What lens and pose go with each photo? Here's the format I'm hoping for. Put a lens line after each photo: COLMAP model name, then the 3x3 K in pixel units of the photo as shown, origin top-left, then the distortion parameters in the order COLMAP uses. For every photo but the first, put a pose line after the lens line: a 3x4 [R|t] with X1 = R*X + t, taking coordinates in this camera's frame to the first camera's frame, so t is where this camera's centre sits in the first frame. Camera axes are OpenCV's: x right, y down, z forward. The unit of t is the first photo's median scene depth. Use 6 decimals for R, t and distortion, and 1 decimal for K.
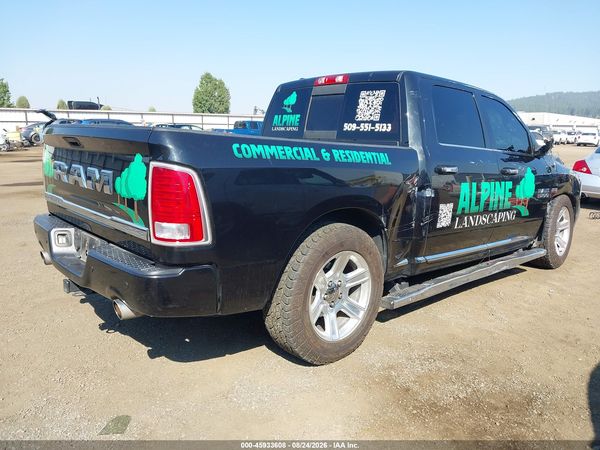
lens RADIAL K [[469.6, 0, 300.0], [0, 469.6, 225.0], [0, 0, 1]] dist [0.044028, -0.058262]
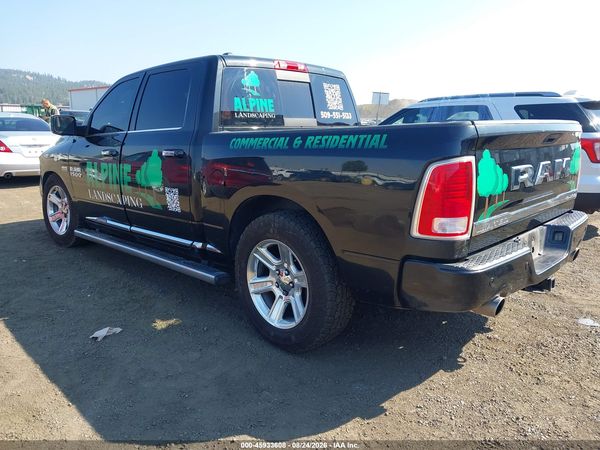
lens RADIAL K [[469.6, 0, 300.0], [0, 469.6, 225.0], [0, 0, 1]] dist [0.044028, -0.058262]
pose [[-0.085244, -0.220393, 0.971679, -1.033615], [0.195555, 0.952560, 0.233213, -0.235351], [-0.976981, 0.209897, -0.038101, 1.173613]]
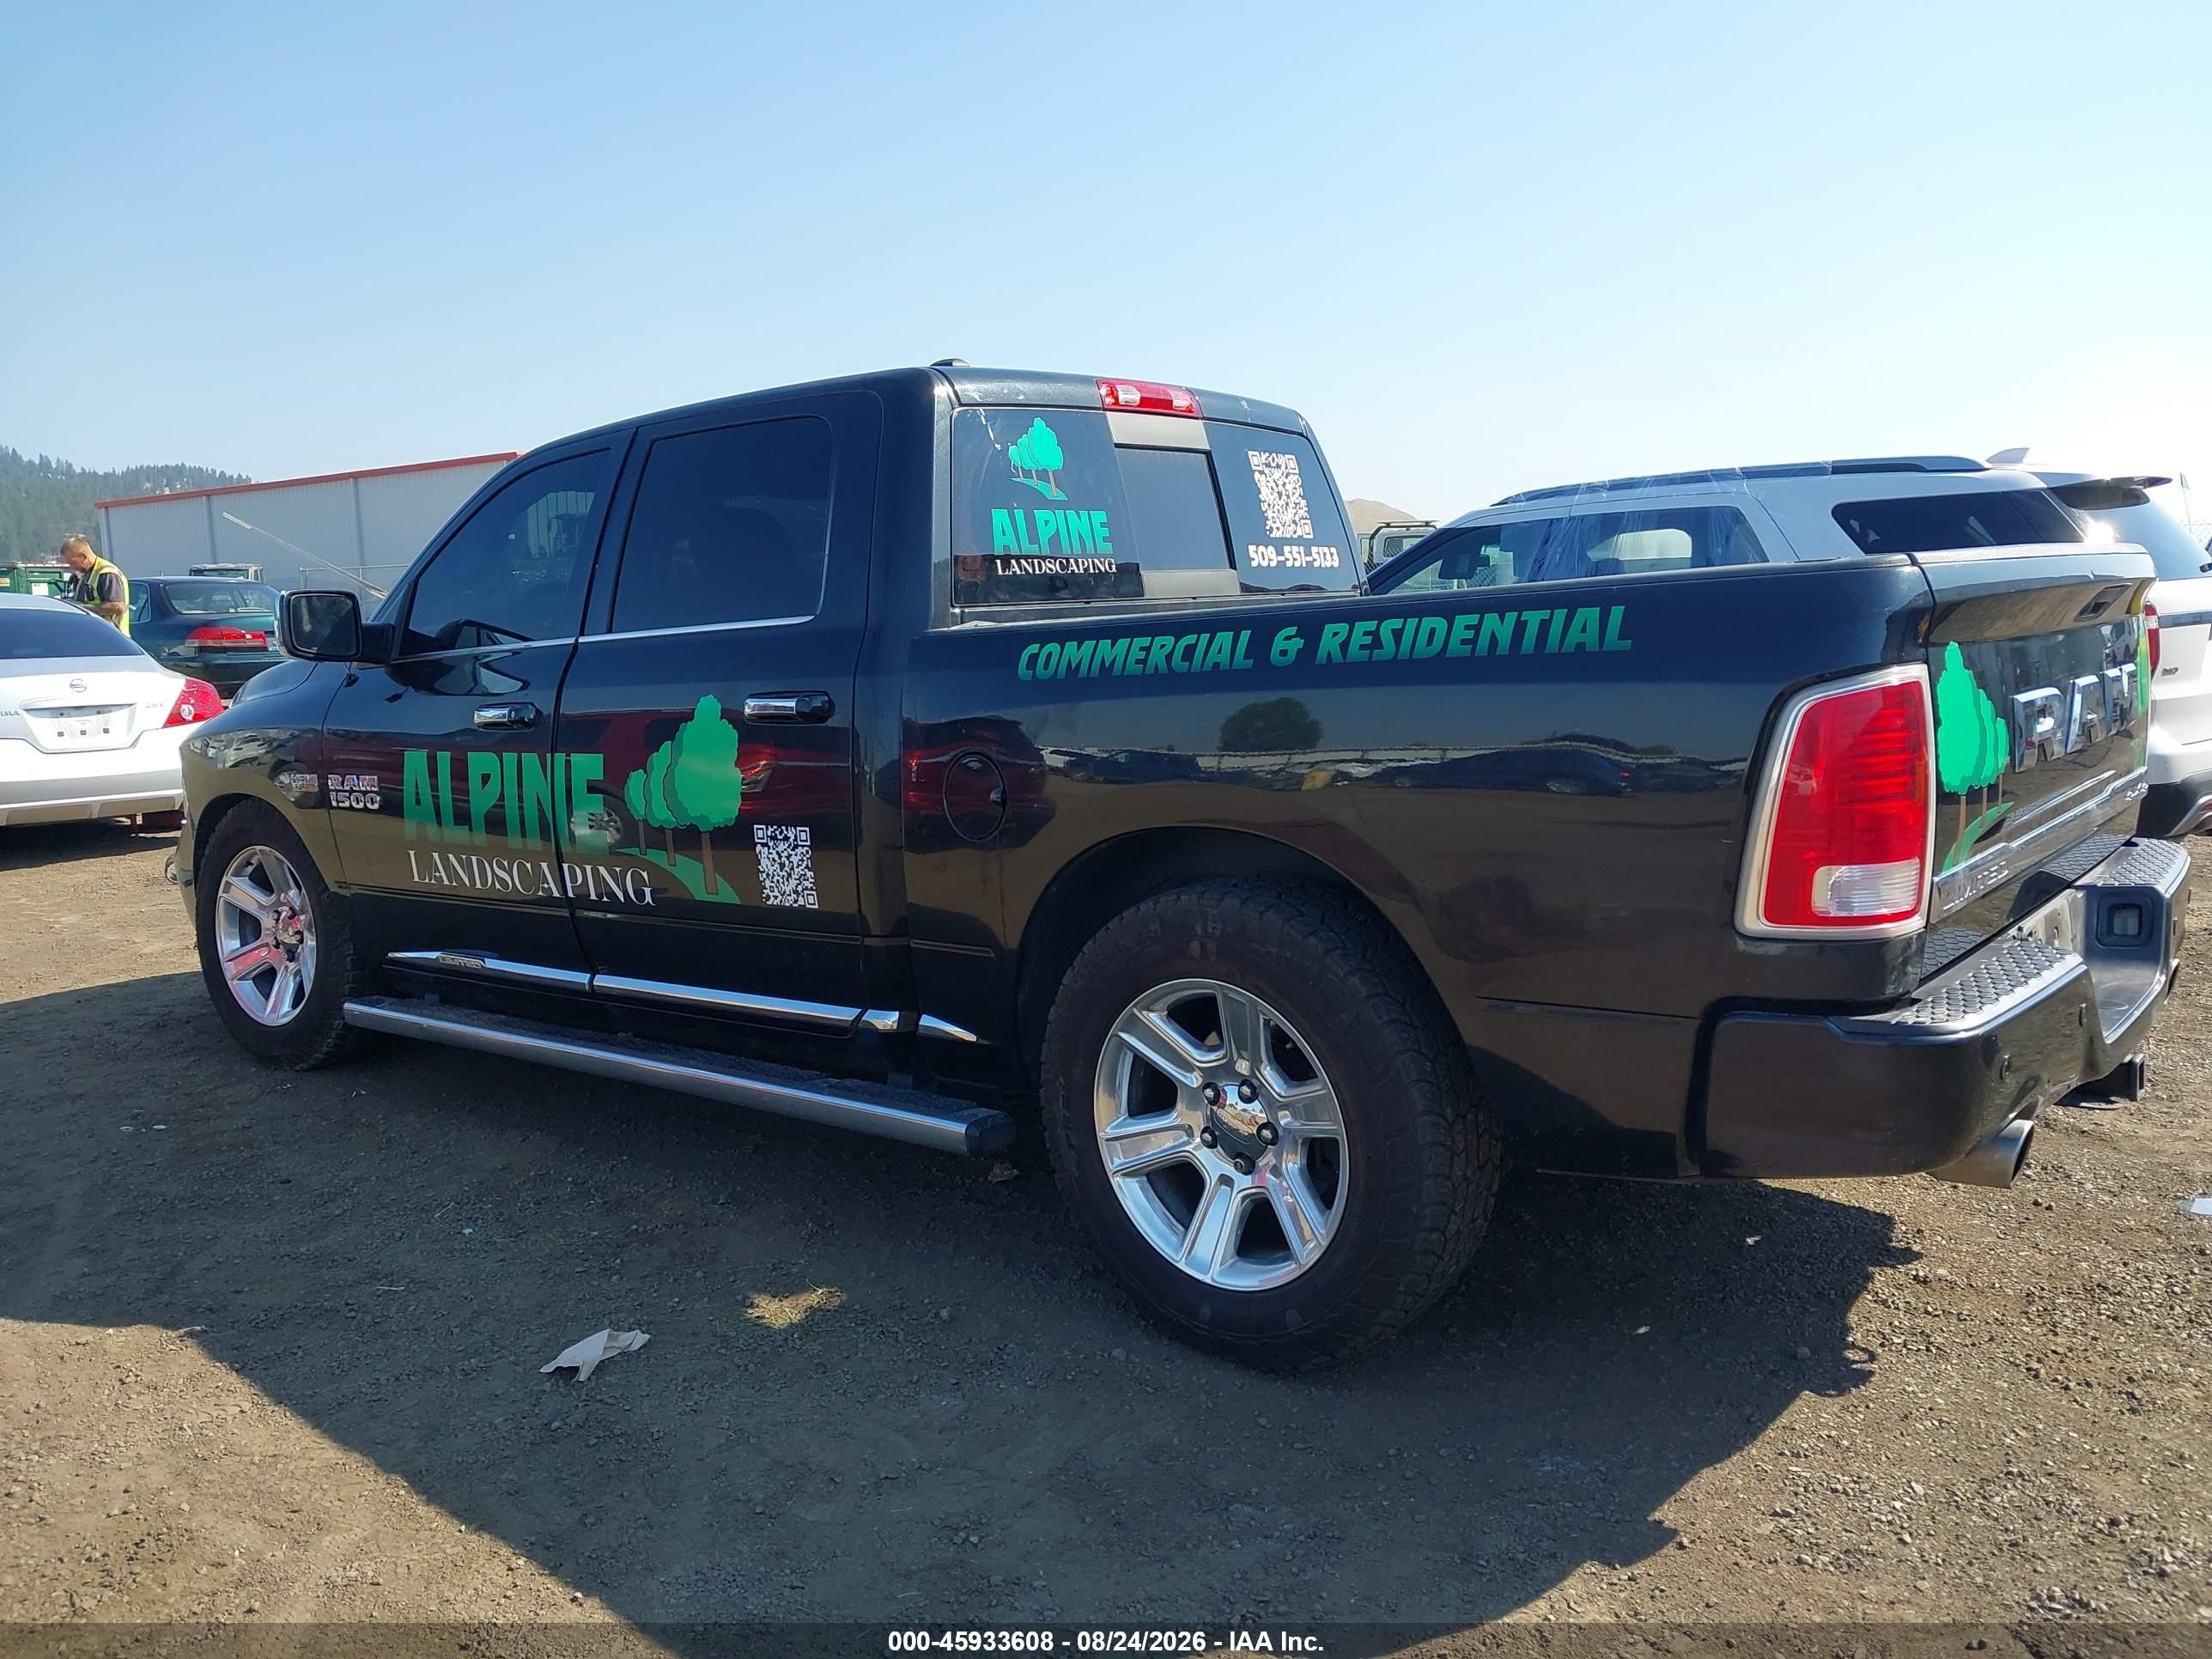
lens RADIAL K [[1731.2, 0, 1106.0], [0, 1731.2, 829.5], [0, 0, 1]] dist [0.044028, -0.058262]
pose [[-0.165952, -0.138886, 0.976305, -1.078730], [0.227475, 0.957941, 0.174940, -0.265674], [-0.959539, 0.251117, -0.127379, 1.322958]]
